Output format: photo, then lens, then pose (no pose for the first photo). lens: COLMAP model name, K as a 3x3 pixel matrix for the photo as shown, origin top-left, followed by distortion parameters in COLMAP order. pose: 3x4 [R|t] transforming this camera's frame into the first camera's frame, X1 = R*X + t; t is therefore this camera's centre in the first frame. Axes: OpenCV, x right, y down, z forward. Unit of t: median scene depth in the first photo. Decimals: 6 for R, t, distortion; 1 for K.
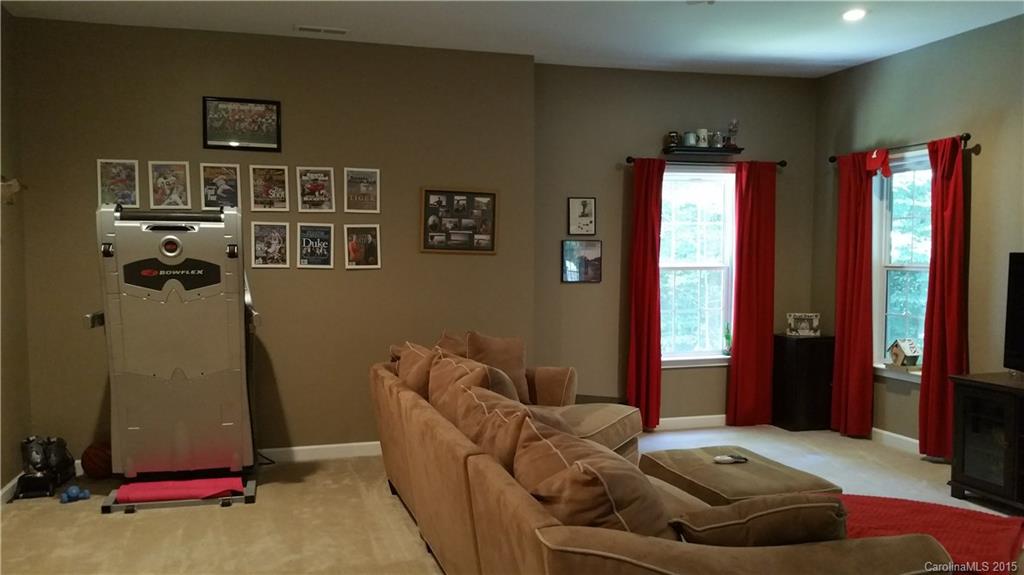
lens RADIAL K [[813.8, 0, 507.6], [0, 813.8, 289.6], [0, 0, 1]] dist [0.057715, -0.086751]
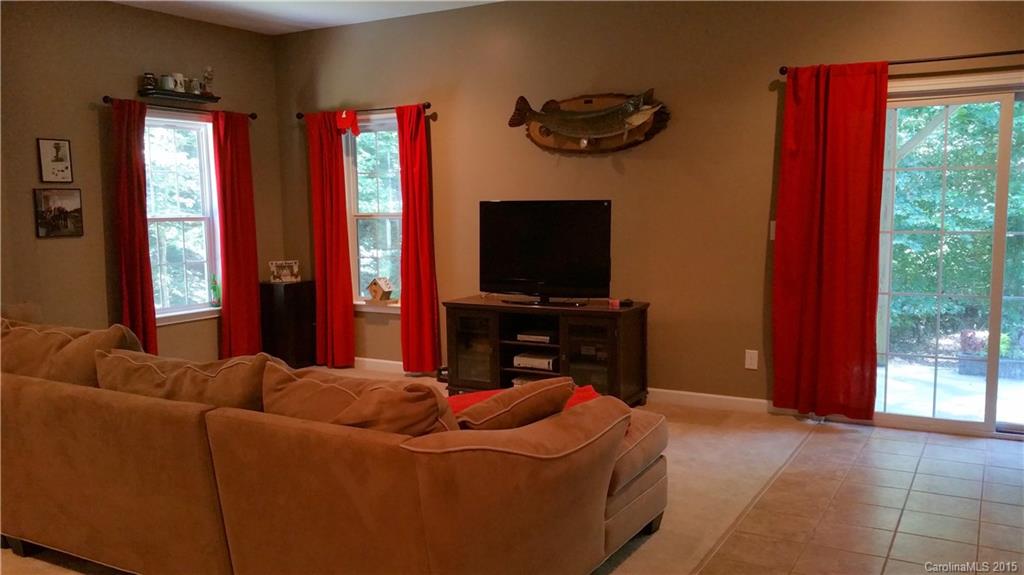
lens RADIAL K [[813.8, 0, 508.8], [0, 813.8, 293.6], [0, 0, 1]] dist [0.057715, -0.086751]
pose [[0.731671, -0.077862, 0.677196, -0.156856], [0.037809, 0.996561, 0.073730, 0.004438], [-0.680608, -0.028342, 0.732099, 0.028314]]
